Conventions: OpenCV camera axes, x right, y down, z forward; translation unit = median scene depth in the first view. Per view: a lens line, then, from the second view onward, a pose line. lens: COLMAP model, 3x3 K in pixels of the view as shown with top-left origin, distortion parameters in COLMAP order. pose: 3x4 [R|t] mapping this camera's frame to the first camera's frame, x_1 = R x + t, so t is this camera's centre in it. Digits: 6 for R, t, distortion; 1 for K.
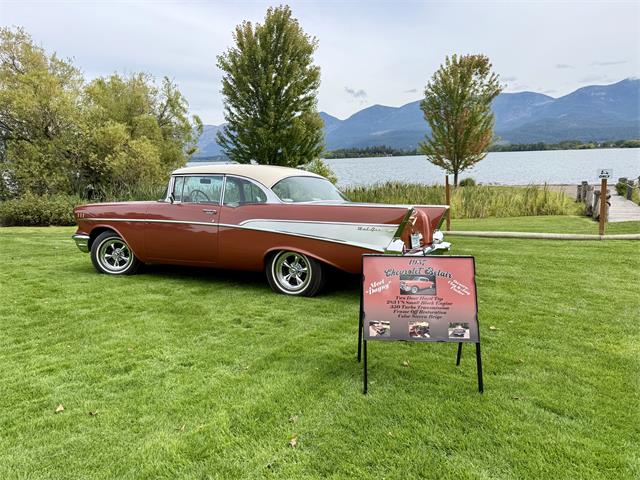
lens RADIAL K [[444.8, 0, 318.0], [0, 444.8, 241.6], [0, 0, 1]] dist [0.113557, -0.159113]
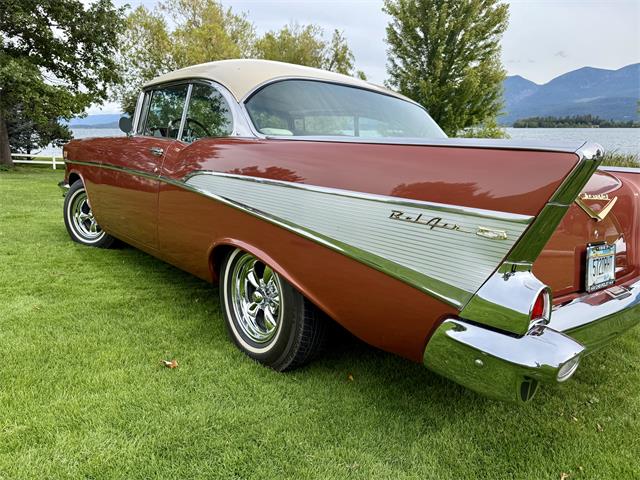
lens RADIAL K [[451.0, 0, 321.7], [0, 451.0, 241.9], [0, 0, 1]] dist [0.003603, -0.006257]
pose [[0.929826, 0.120975, -0.347546, 0.024884], [-0.096265, 0.991496, 0.087576, -0.005272], [0.355184, -0.047974, 0.933564, 0.109254]]
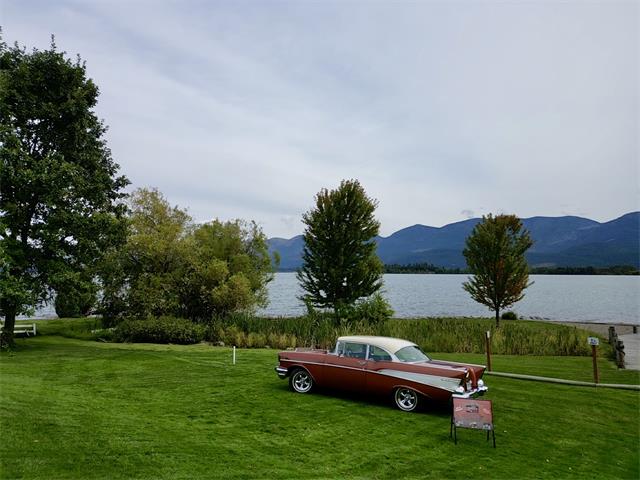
lens RADIAL K [[442.3, 0, 320.0], [0, 442.3, 240.0], [0, 0, 1]] dist [0.099932, -0.101060]
pose [[0.995464, 0.027954, -0.090937, -0.049426], [-0.049983, 0.966979, -0.249906, -0.017414], [0.080949, 0.253318, 0.963990, -0.205115]]
